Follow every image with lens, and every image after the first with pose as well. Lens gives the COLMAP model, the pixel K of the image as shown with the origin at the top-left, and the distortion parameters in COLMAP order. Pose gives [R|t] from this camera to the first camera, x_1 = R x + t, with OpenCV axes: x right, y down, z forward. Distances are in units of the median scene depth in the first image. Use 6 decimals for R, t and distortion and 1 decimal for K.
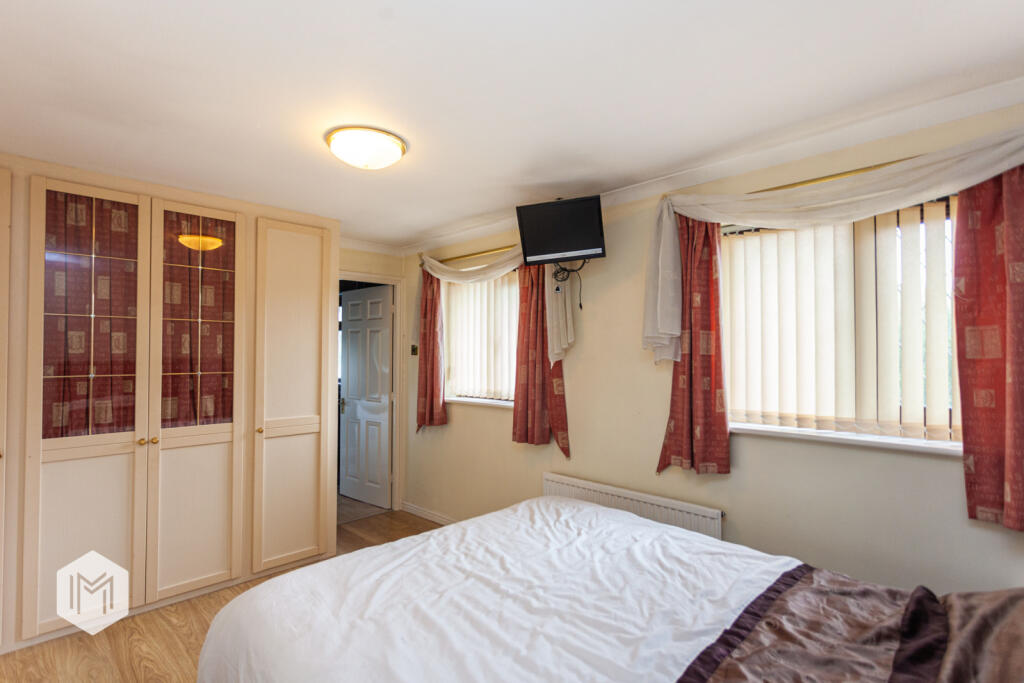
lens RADIAL K [[511.2, 0, 512.0], [0, 511.2, 341.5], [0, 0, 1]] dist [-0.000696, -0.000023]
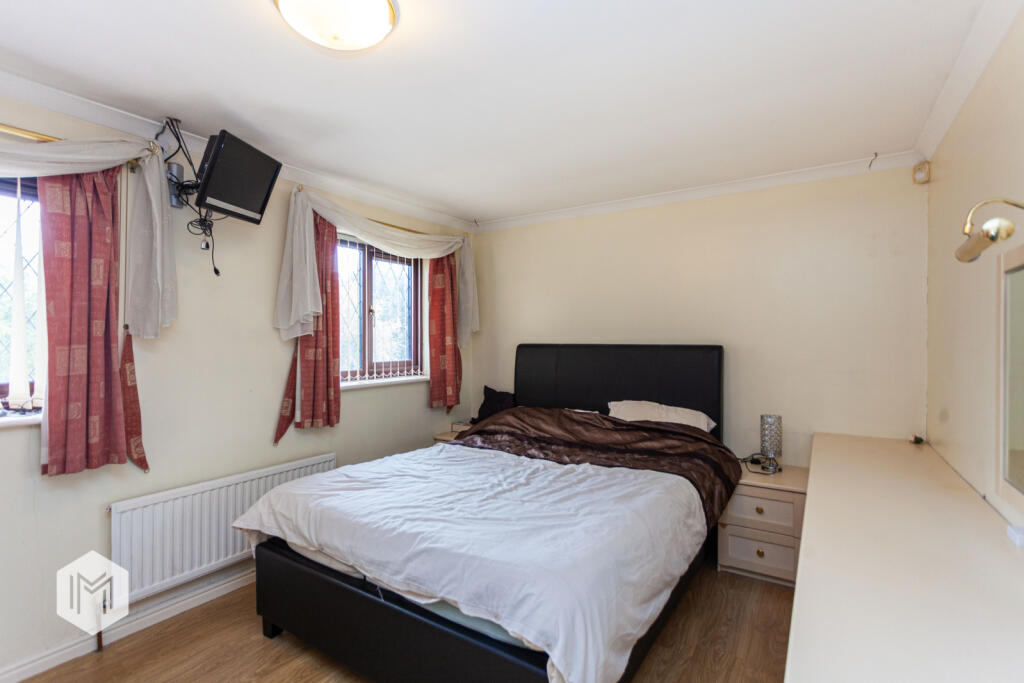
lens RADIAL K [[478.2, 0, 512.0], [0, 478.2, 341.5], [0, 0, 1]] dist [0.000824, 0.000717]
pose [[-0.209449, -0.004903, 0.977807, -1.105930], [-0.019994, 0.999800, 0.000730, 0.053583], [-0.977615, -0.019397, -0.209505, 1.052566]]
